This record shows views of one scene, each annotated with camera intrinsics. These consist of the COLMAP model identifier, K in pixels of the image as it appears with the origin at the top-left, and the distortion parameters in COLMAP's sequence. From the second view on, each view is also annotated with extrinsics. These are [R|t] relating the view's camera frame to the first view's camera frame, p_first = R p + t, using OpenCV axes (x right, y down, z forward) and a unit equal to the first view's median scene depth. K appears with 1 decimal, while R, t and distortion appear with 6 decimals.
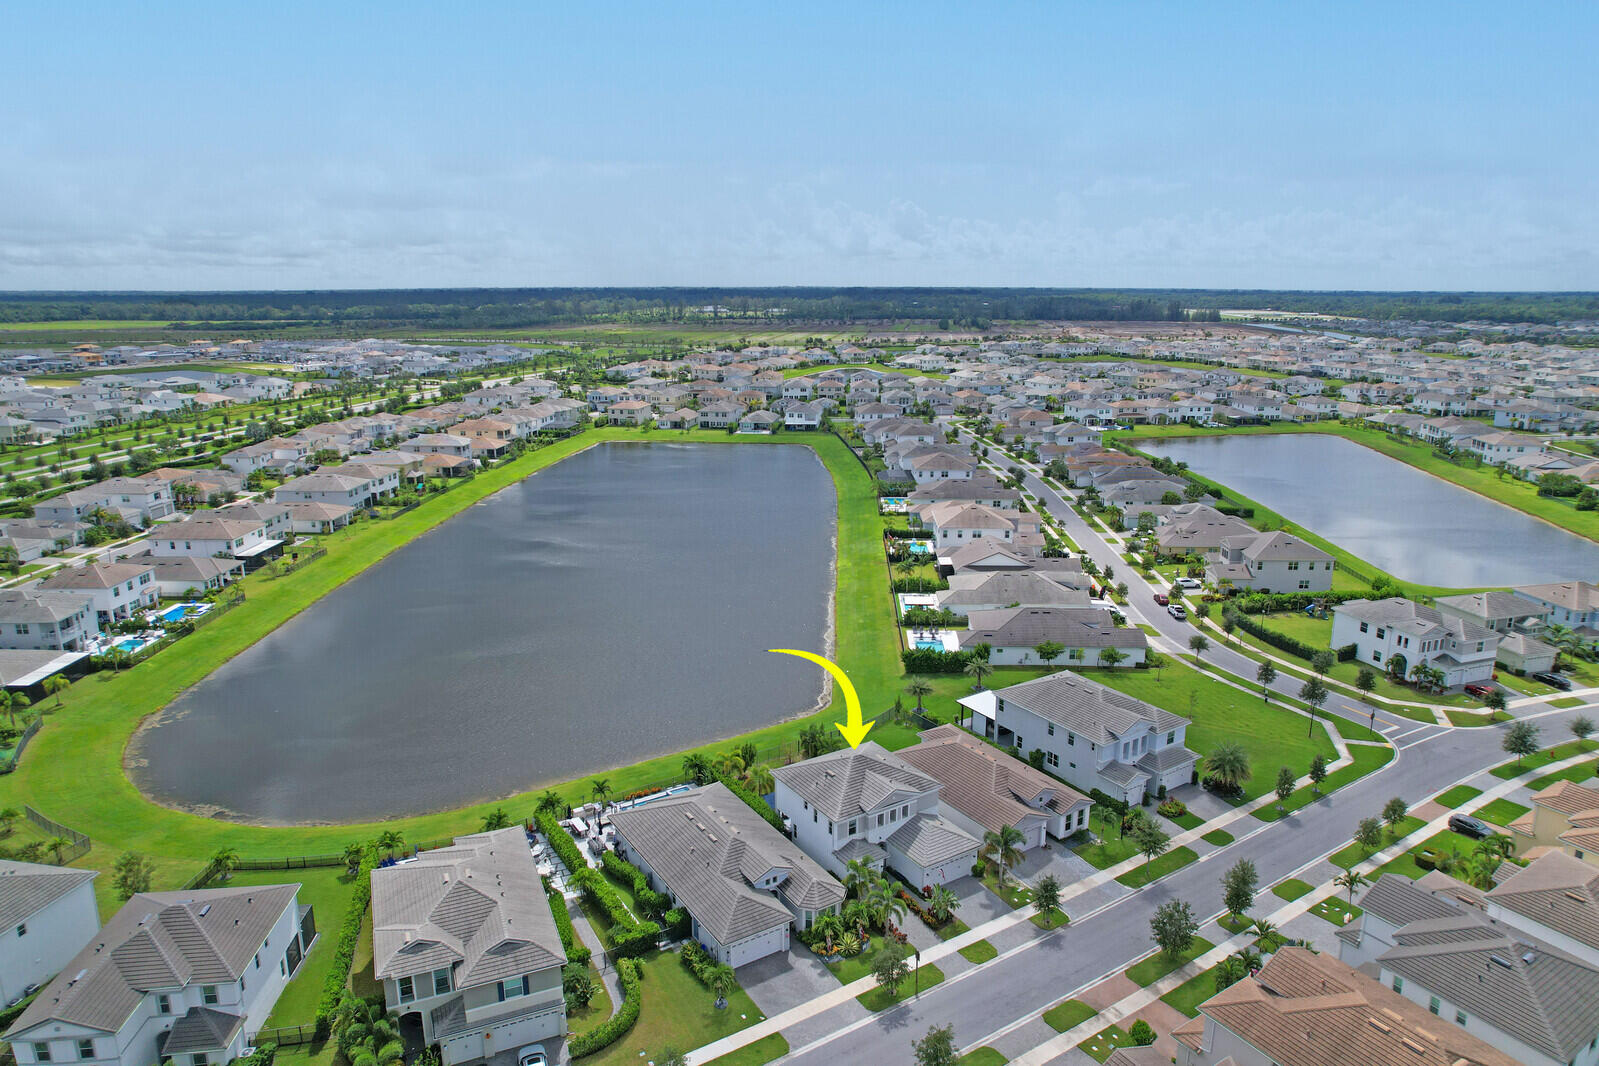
lens RADIAL K [[1020.9, 0, 814.3], [0, 1020.9, 530.4], [0, 0, 1]] dist [-0.074331, 0.068452]
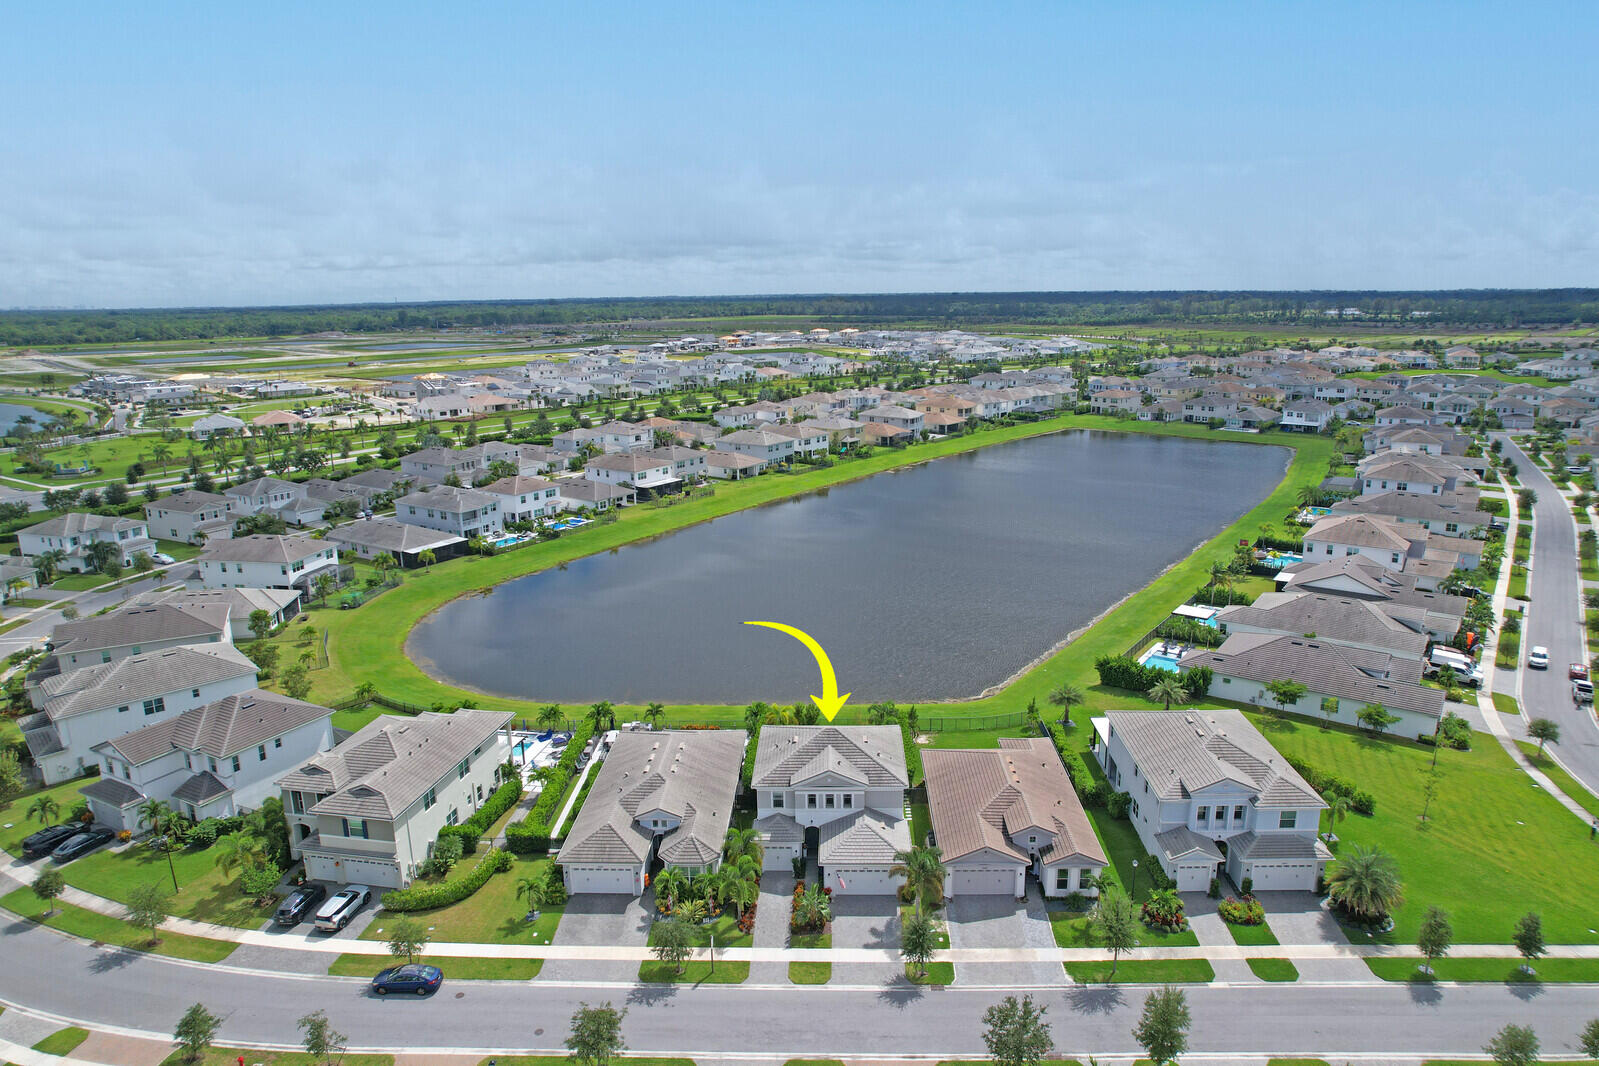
lens RADIAL K [[1020.9, 0, 814.3], [0, 1020.9, 530.4], [0, 0, 1]] dist [-0.074331, 0.068452]
pose [[0.825041, 0.118754, -0.552453, 0.225129], [-0.120747, 0.992137, 0.032942, 0.010616], [0.552021, 0.039528, 0.832893, 0.112774]]
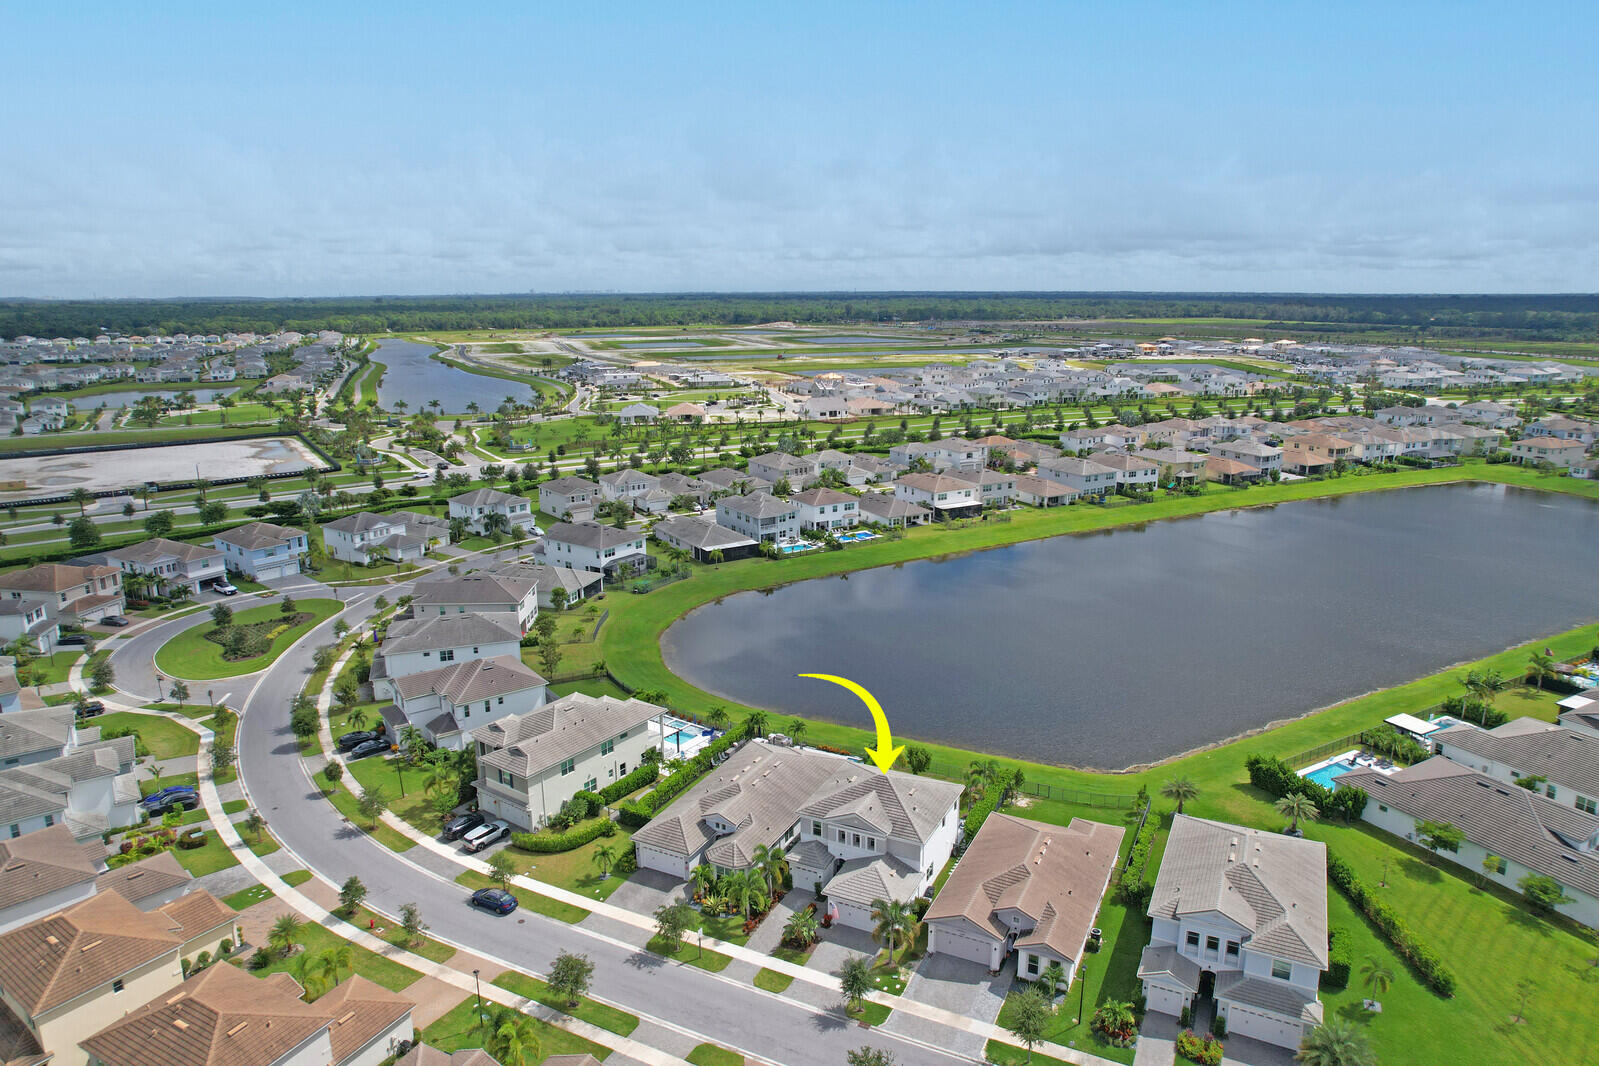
lens RADIAL K [[1020.9, 0, 814.3], [0, 1020.9, 530.4], [0, 0, 1]] dist [-0.074331, 0.068452]
pose [[0.514649, 0.197621, -0.834316, 0.350192], [-0.200077, 0.973891, 0.107264, -0.044712], [0.833730, 0.111724, 0.540751, 0.177428]]
